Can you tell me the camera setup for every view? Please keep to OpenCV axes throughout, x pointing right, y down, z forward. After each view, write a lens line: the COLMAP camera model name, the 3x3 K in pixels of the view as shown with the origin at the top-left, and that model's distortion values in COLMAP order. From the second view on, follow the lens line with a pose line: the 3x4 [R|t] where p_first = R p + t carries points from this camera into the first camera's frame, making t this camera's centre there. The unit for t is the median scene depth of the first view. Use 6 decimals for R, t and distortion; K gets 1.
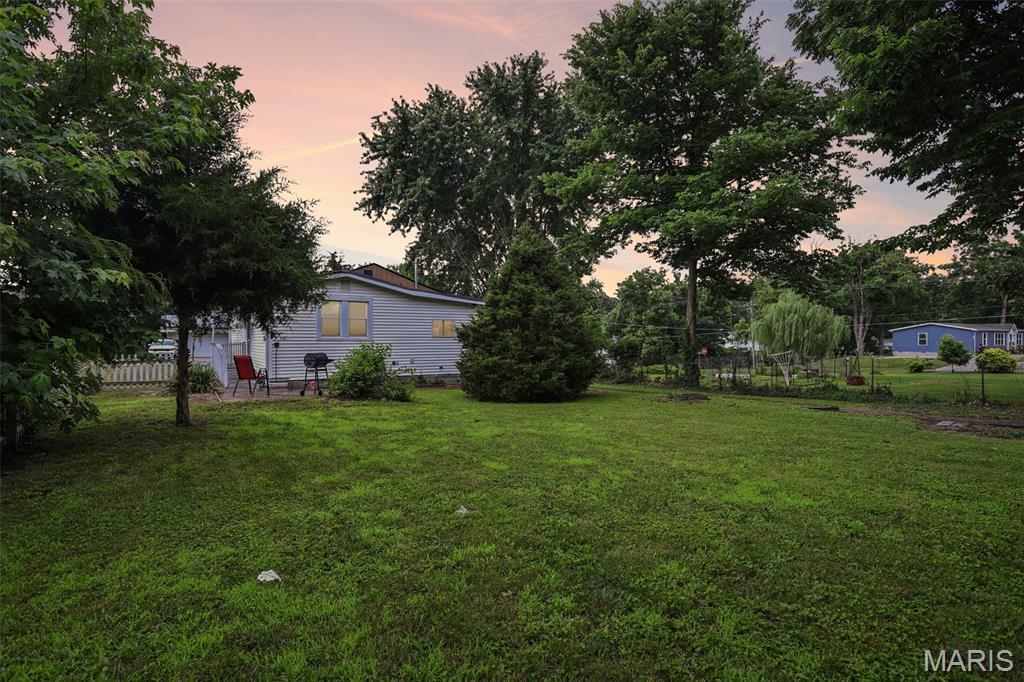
lens RADIAL K [[520.1, 0, 508.0], [0, 520.1, 340.9], [0, 0, 1]] dist [-0.067597, 0.038171]
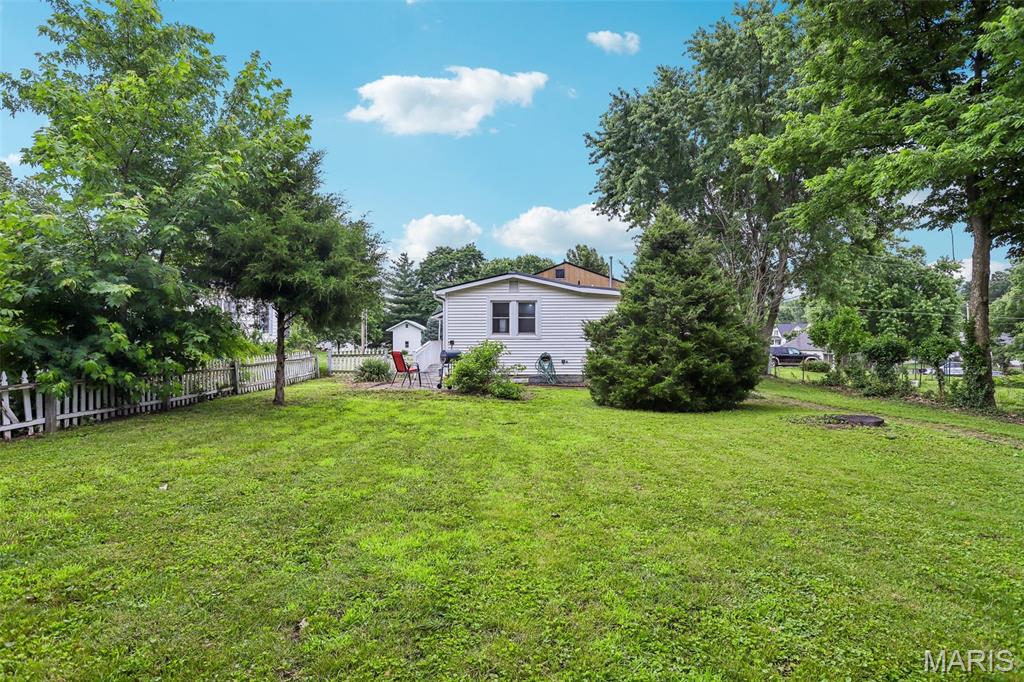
lens RADIAL K [[520.1, 0, 508.0], [0, 520.1, 340.9], [0, 0, 1]] dist [-0.067597, 0.038171]
pose [[0.821998, 0.003513, -0.569479, 0.234901], [-0.001844, 0.999992, 0.003507, -0.000152], [0.569487, -0.001833, 0.821998, 0.106178]]
